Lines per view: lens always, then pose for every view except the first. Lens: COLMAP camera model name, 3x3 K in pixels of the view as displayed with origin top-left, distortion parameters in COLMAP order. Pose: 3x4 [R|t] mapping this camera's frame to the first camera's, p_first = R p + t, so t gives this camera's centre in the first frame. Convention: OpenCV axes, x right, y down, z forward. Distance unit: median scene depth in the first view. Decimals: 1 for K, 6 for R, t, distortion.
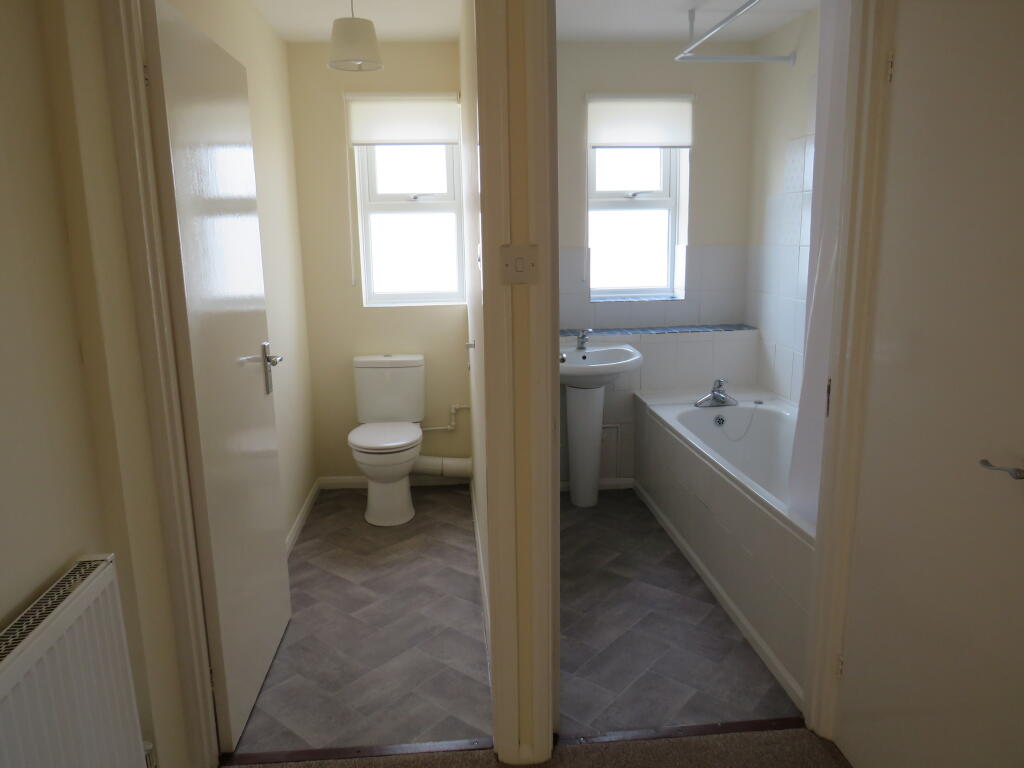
lens RADIAL K [[745.3, 0, 512.0], [0, 745.3, 384.0], [0, 0, 1]] dist [-0.002843, -0.001994]
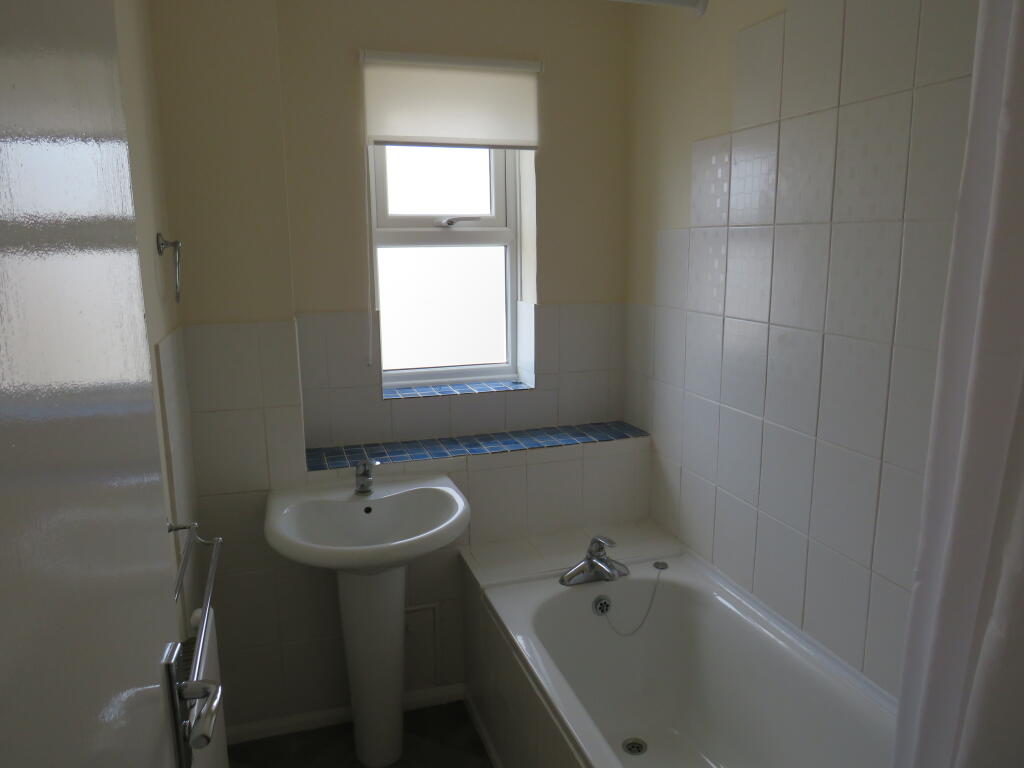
lens RADIAL K [[745.3, 0, 512.0], [0, 745.3, 384.0], [0, 0, 1]] dist [-0.002843, -0.001994]
pose [[0.977677, -0.030692, 0.207858, 0.083596], [0.034753, 0.999269, -0.015916, -0.110870], [-0.207218, 0.022785, 0.978029, 0.395931]]
